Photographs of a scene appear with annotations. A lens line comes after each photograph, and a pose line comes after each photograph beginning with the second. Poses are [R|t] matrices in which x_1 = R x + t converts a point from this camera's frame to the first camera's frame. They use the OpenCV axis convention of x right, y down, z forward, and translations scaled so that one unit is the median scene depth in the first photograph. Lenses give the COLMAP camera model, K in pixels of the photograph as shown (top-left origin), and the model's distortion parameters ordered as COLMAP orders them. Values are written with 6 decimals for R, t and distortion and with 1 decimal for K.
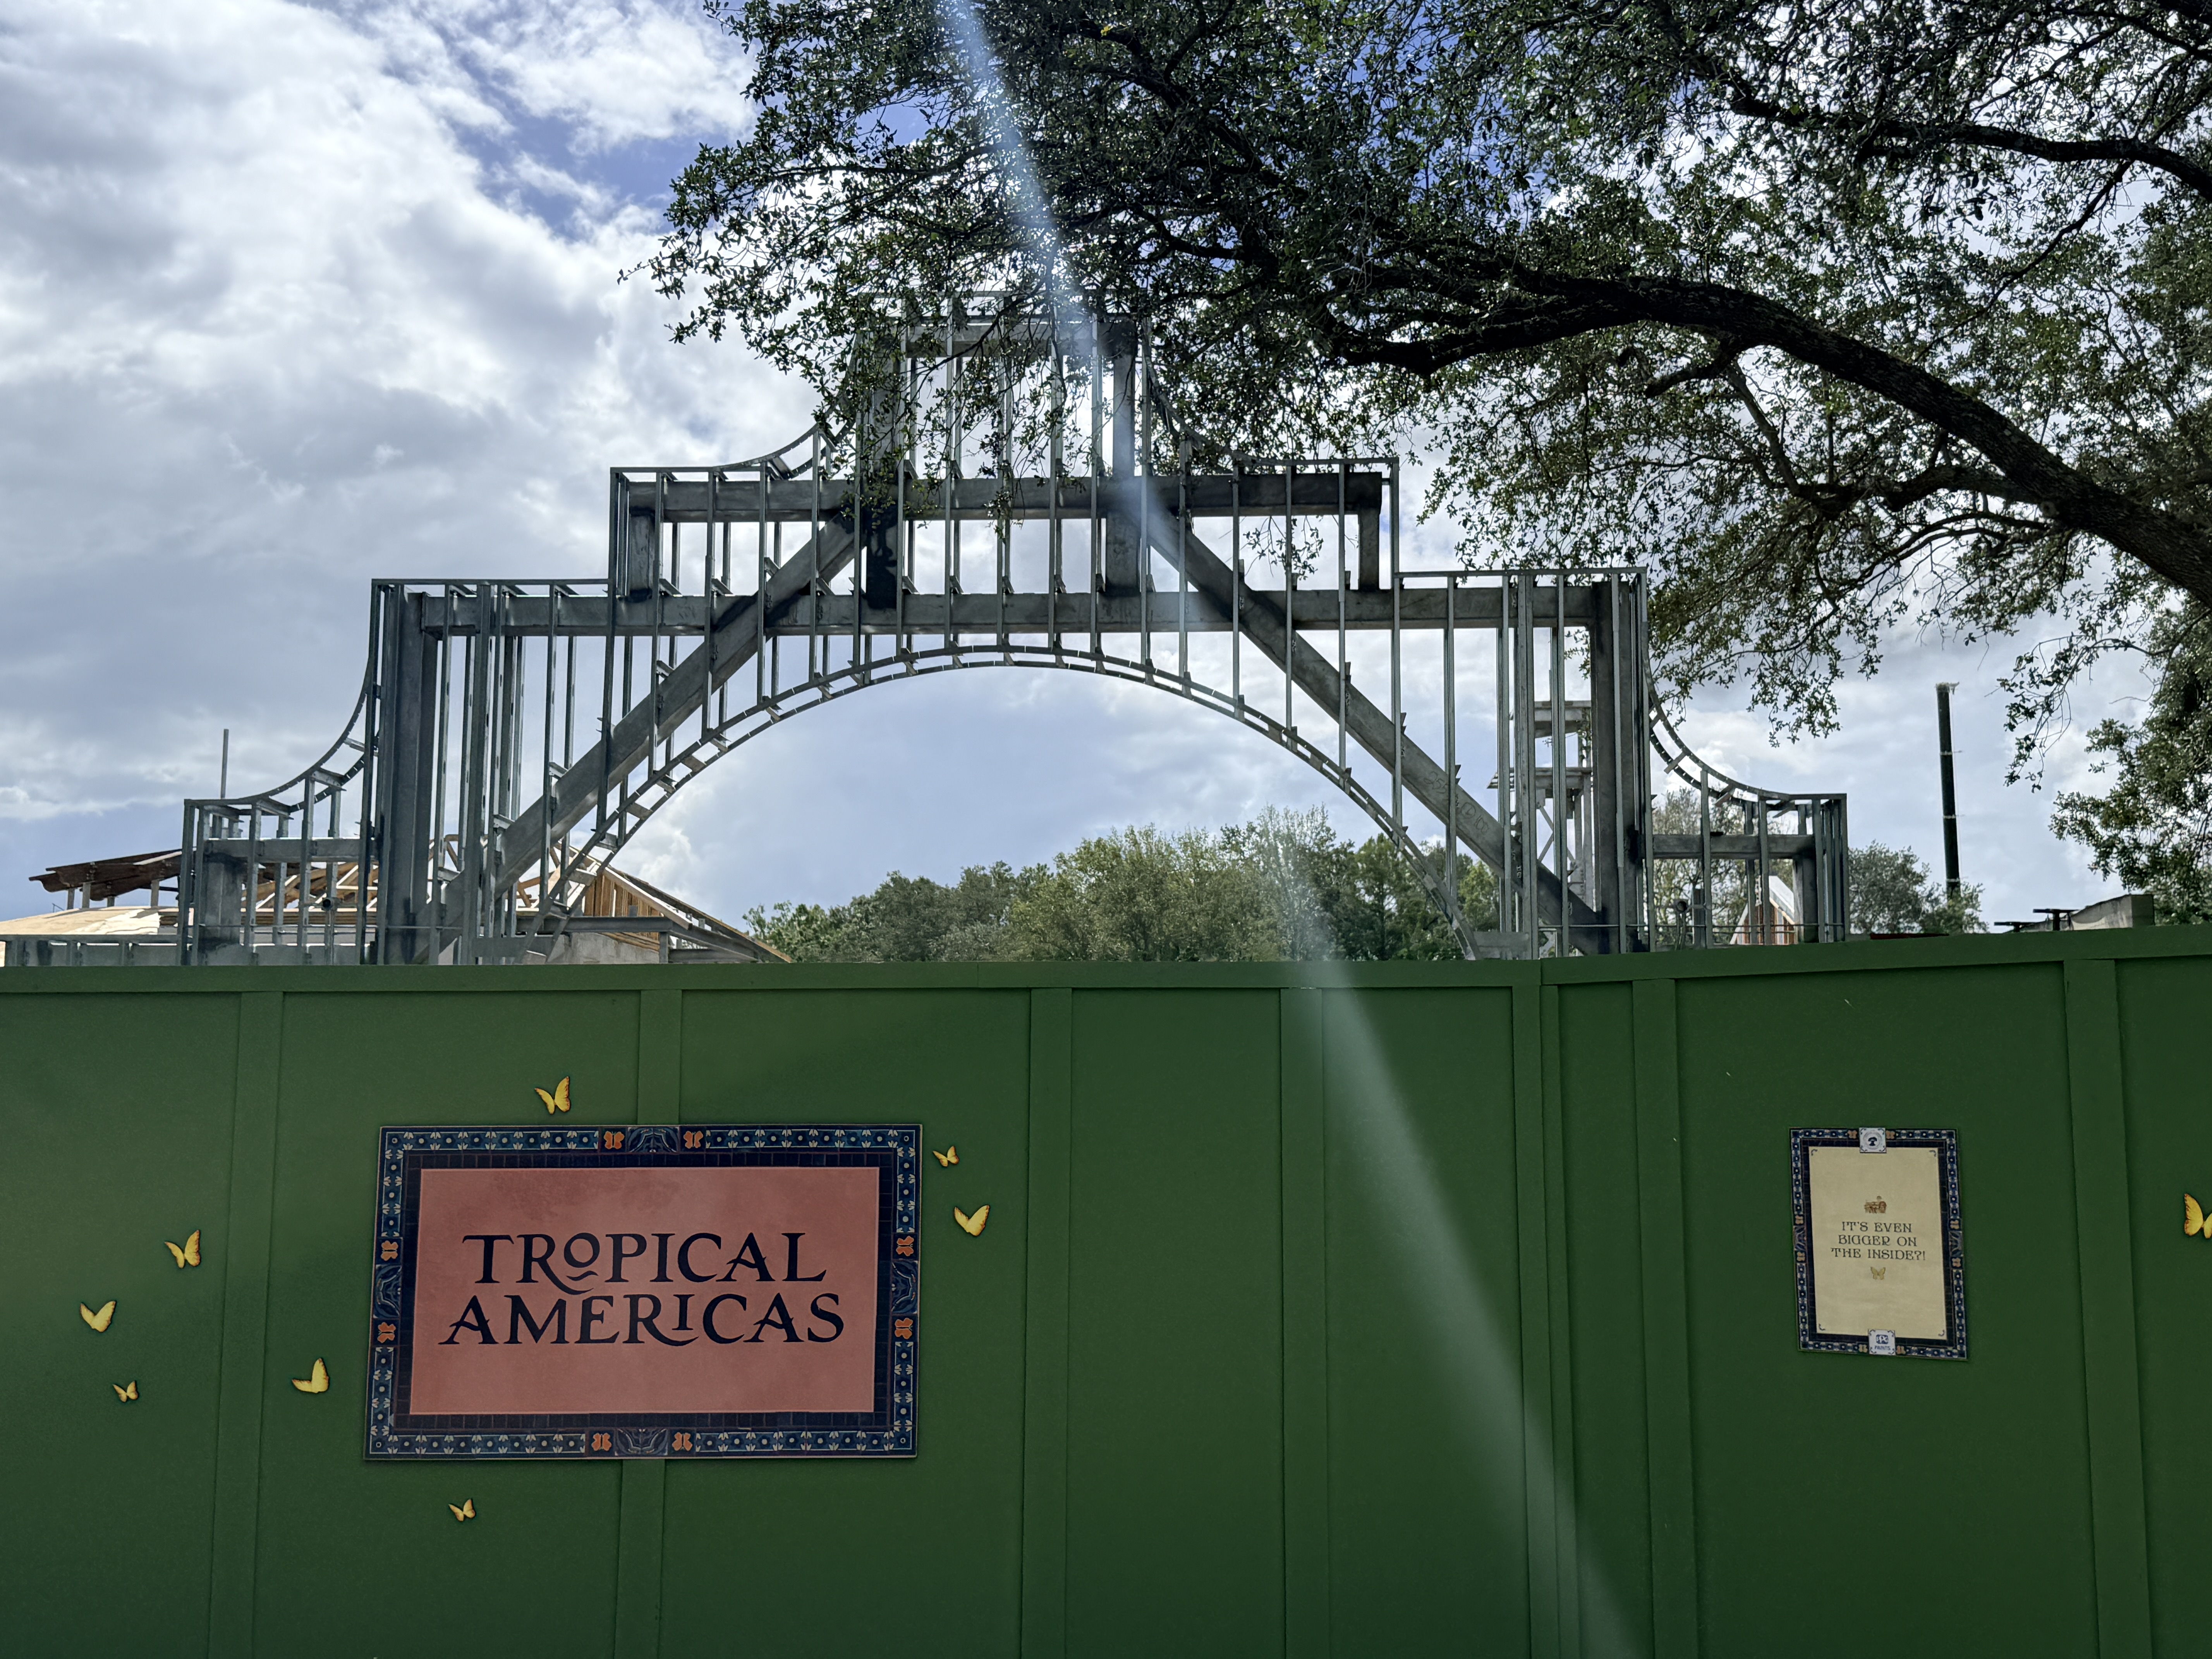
lens RADIAL K [[2333.0, 0, 1070.4], [0, 2333.0, 825.0], [0, 0, 1]] dist [0.068089, 0.000000]
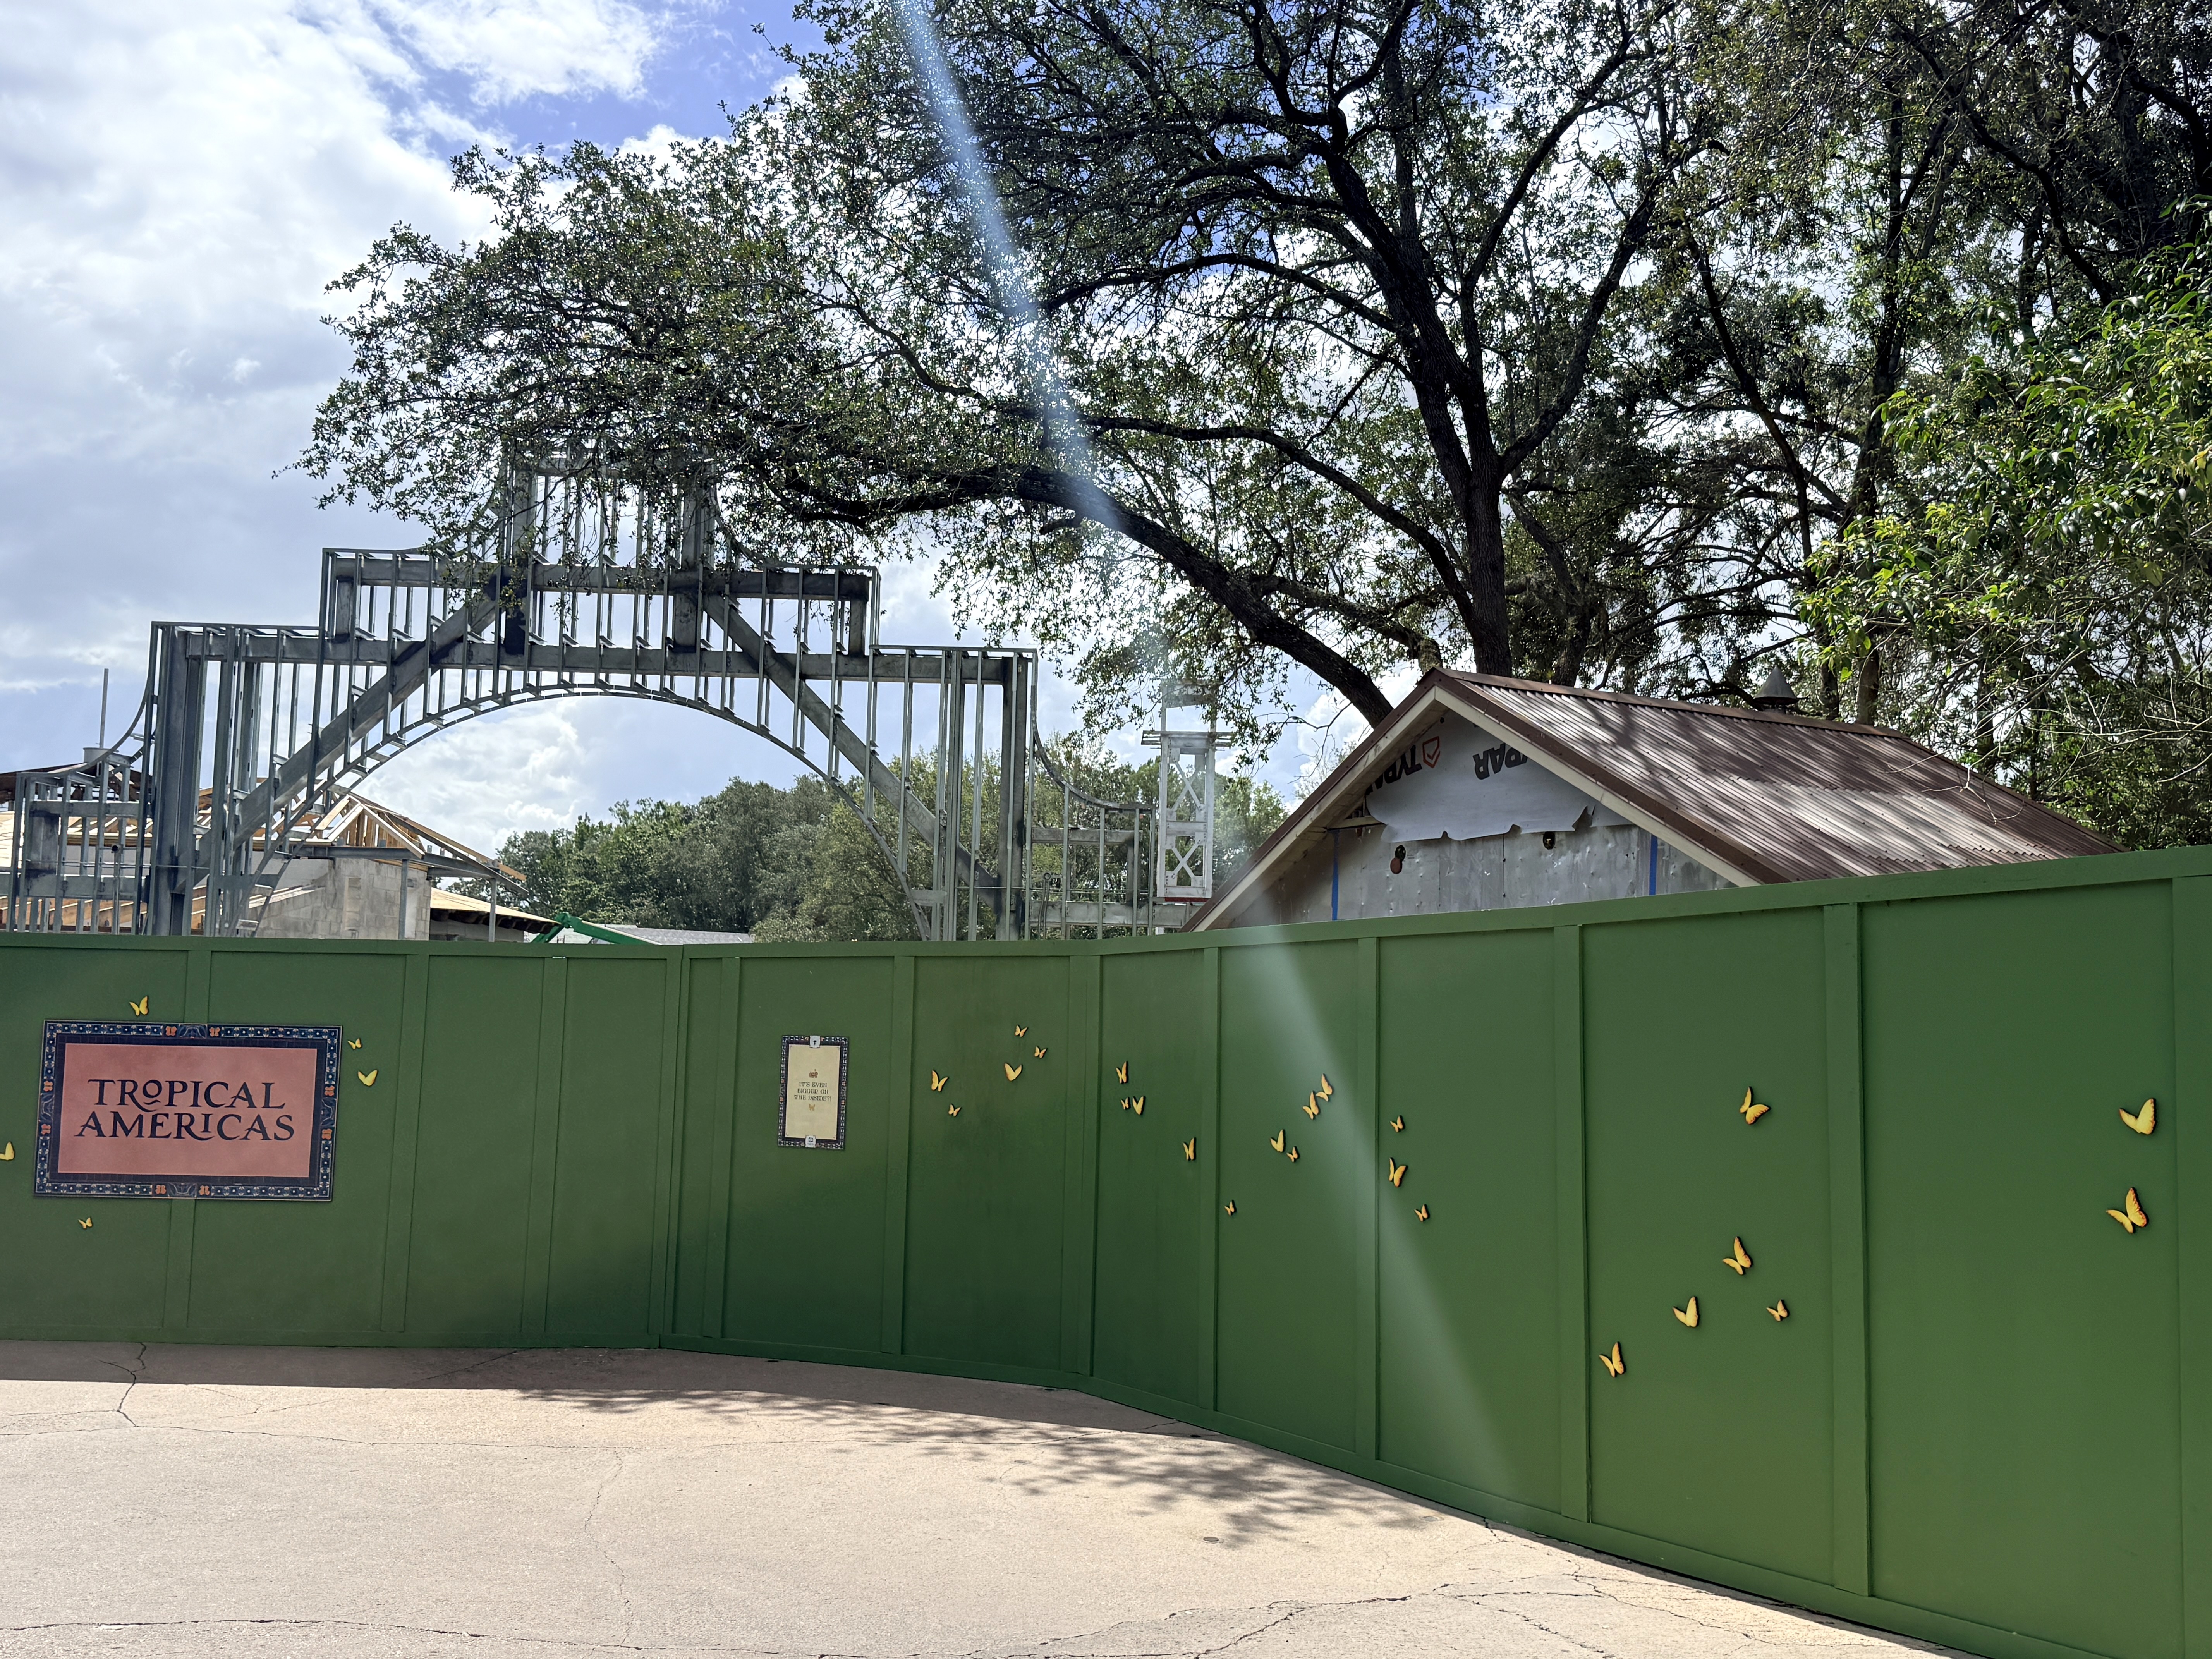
lens RADIAL K [[2142.0, 0, 1108.7], [0, 2142.0, 820.1], [0, 0, 1]] dist [0.011163, 0.000000]
pose [[0.996604, 0.030182, 0.076614, 0.404886], [-0.033343, 0.998631, 0.040315, -0.124726], [-0.075292, -0.042733, 0.996245, -0.738668]]
